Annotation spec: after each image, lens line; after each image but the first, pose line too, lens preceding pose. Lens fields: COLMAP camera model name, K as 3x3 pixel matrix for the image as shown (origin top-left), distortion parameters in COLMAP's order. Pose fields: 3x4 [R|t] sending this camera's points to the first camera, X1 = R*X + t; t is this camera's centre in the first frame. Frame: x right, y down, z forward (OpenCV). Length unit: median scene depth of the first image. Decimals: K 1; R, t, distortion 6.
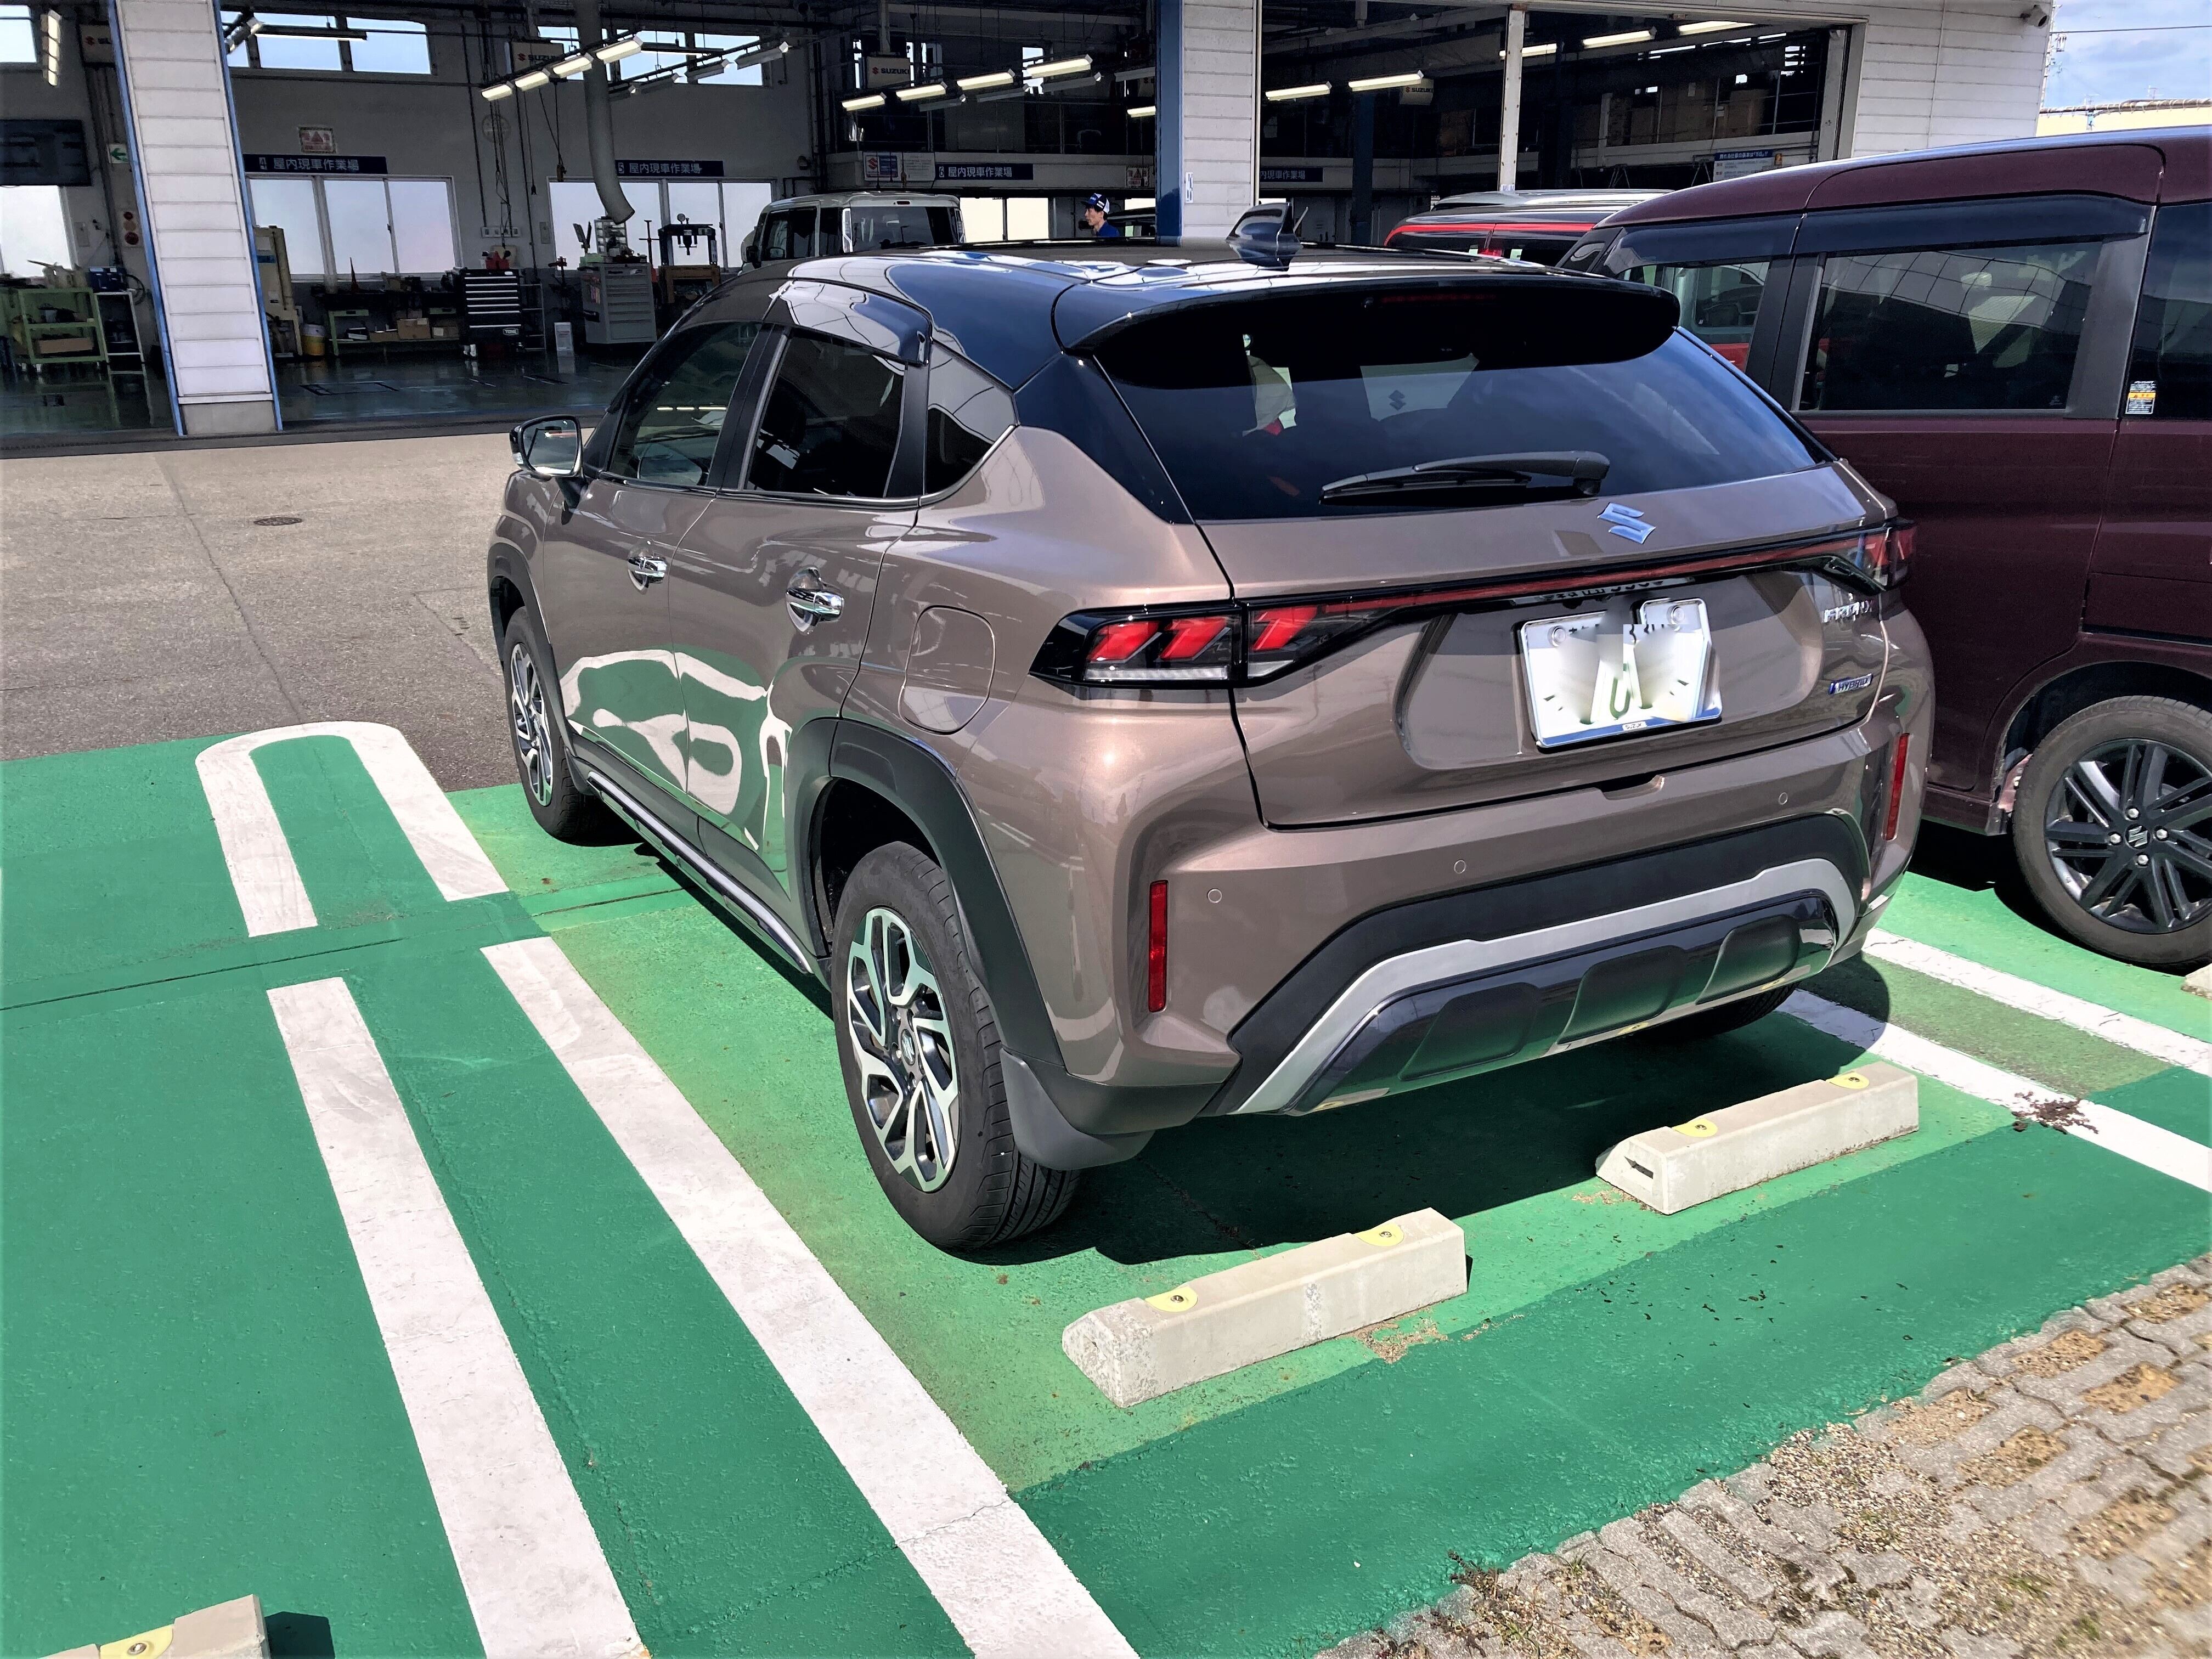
lens RADIAL K [[1797.9, 0, 1106.0], [0, 1797.9, 829.5], [0, 0, 1]] dist [-0.001792, -0.000634]
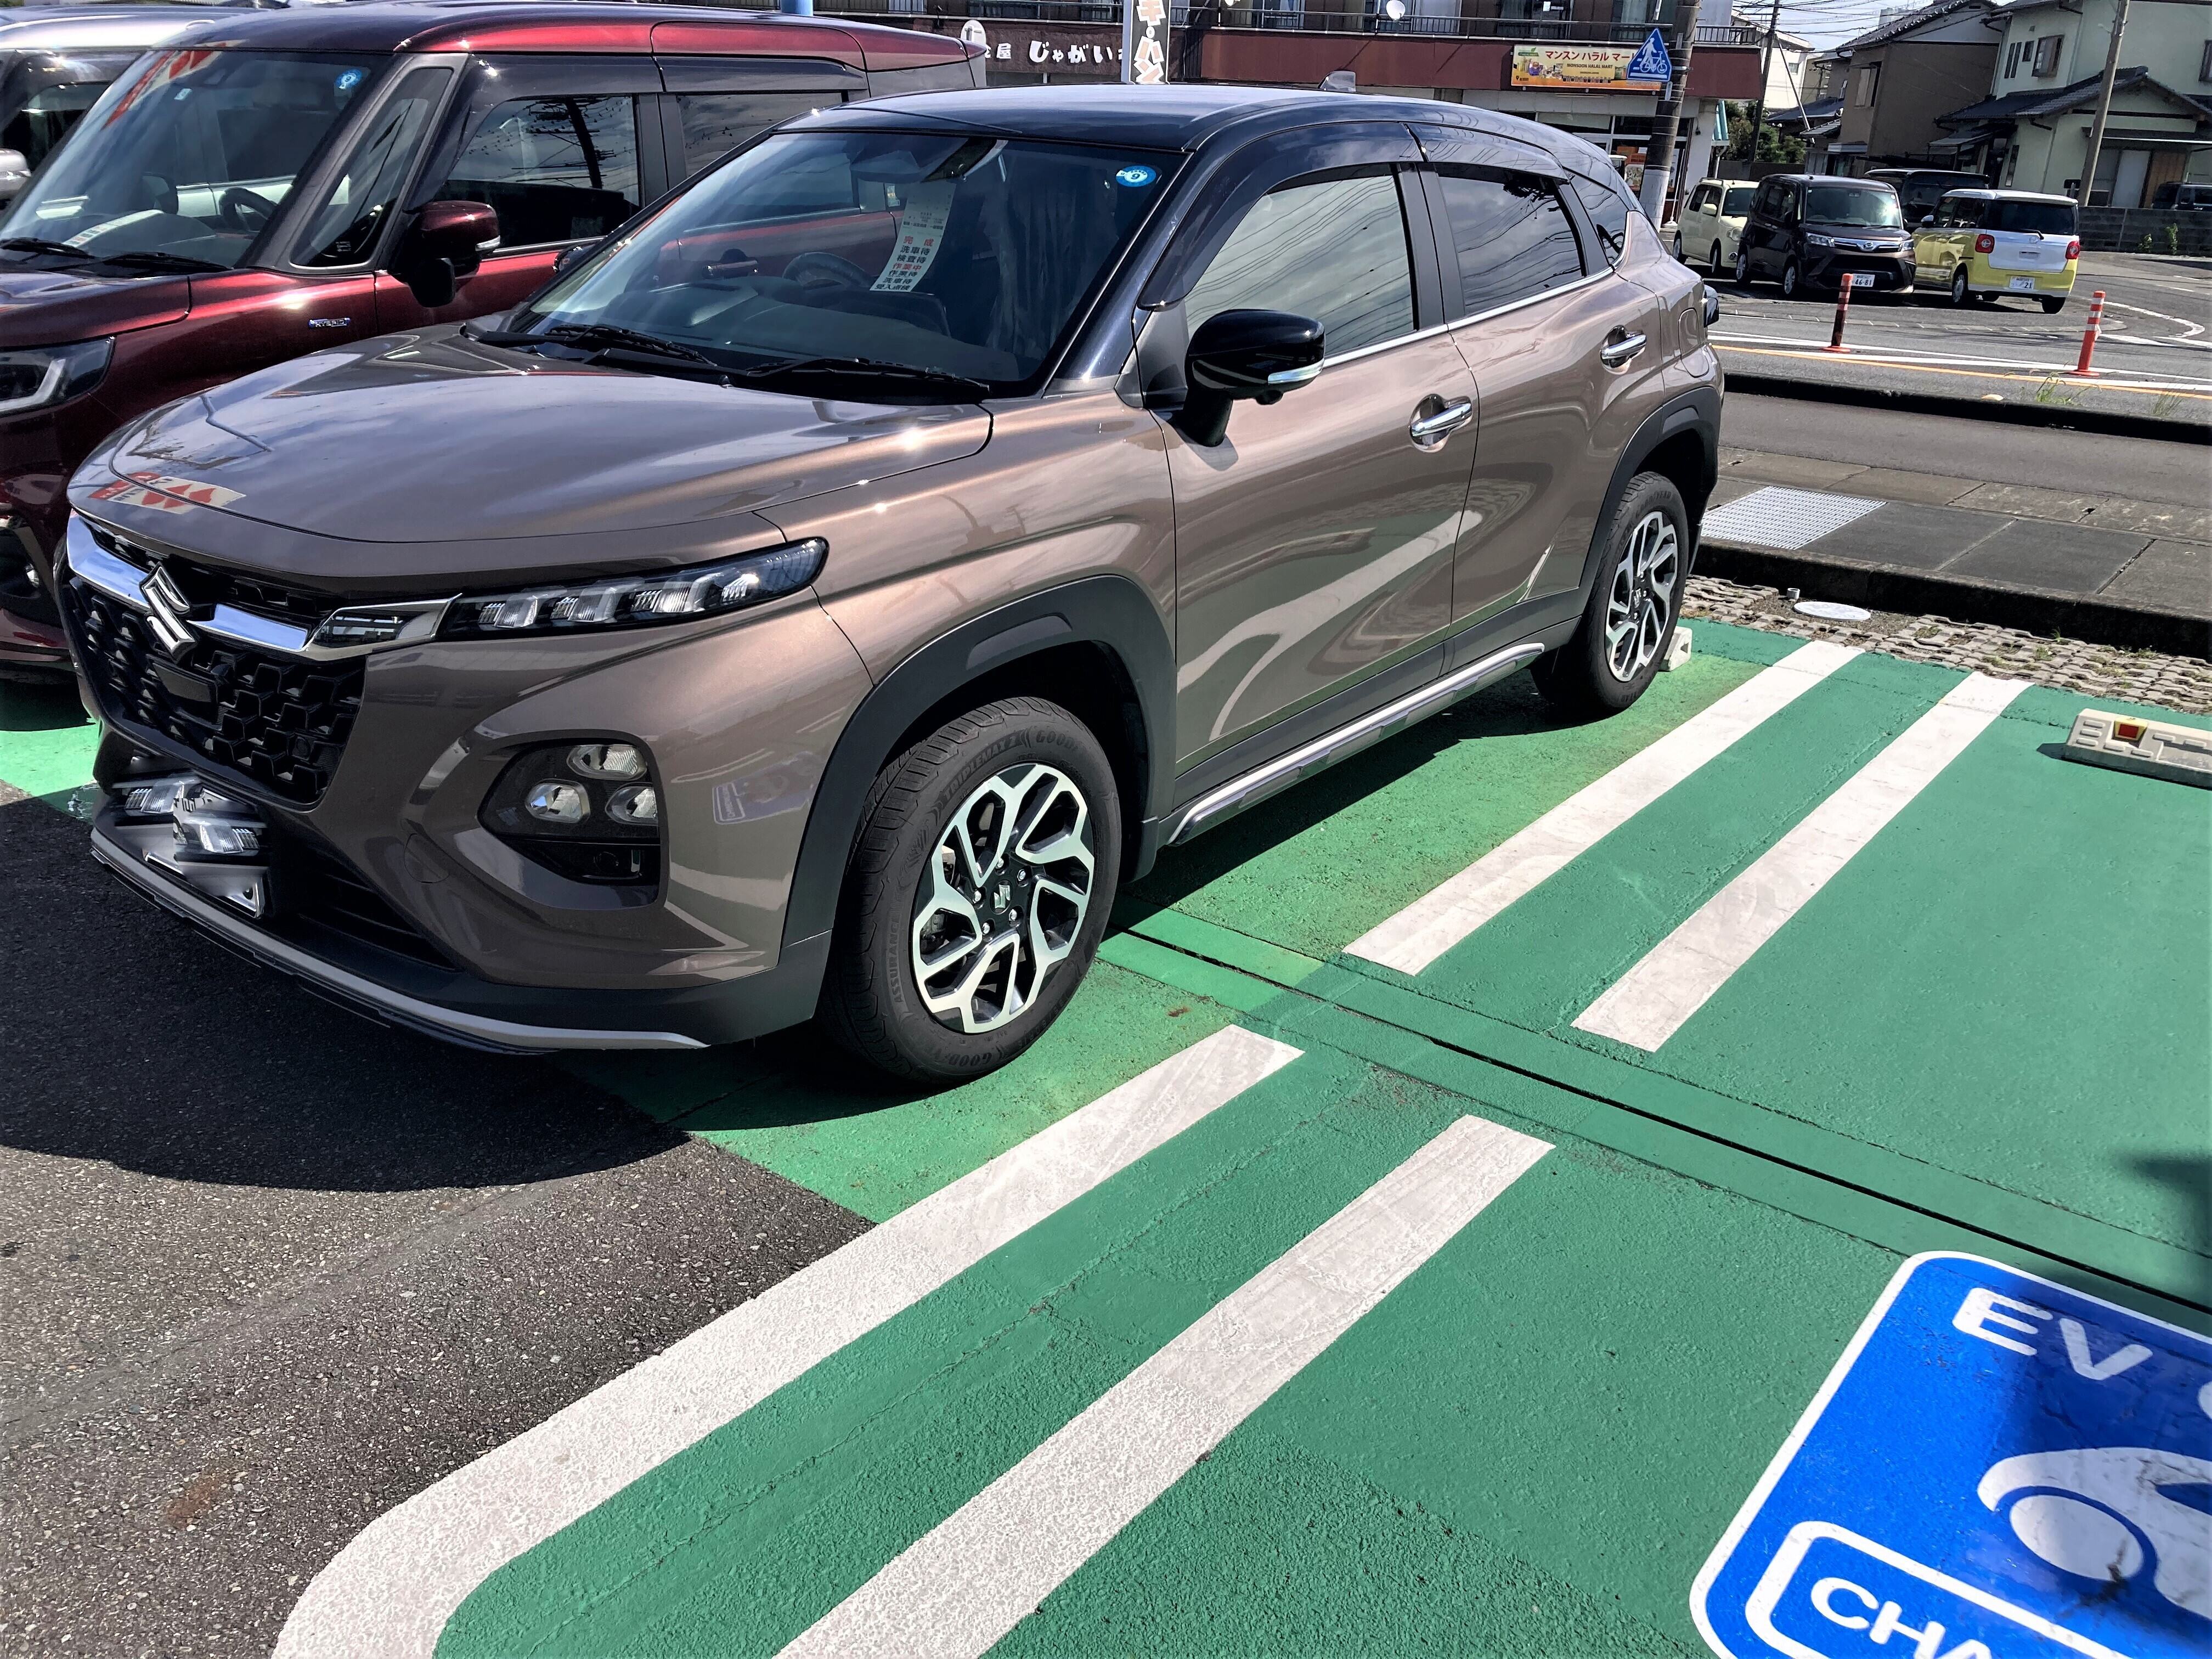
lens RADIAL K [[1797.9, 0, 1106.0], [0, 1797.9, 829.5], [0, 0, 1]] dist [-0.001792, -0.000634]
pose [[-0.396426, -0.322717, 0.859477, -0.982389], [0.242379, 0.866176, 0.437027, -0.379400], [-0.885494, 0.381568, -0.265155, 1.343226]]
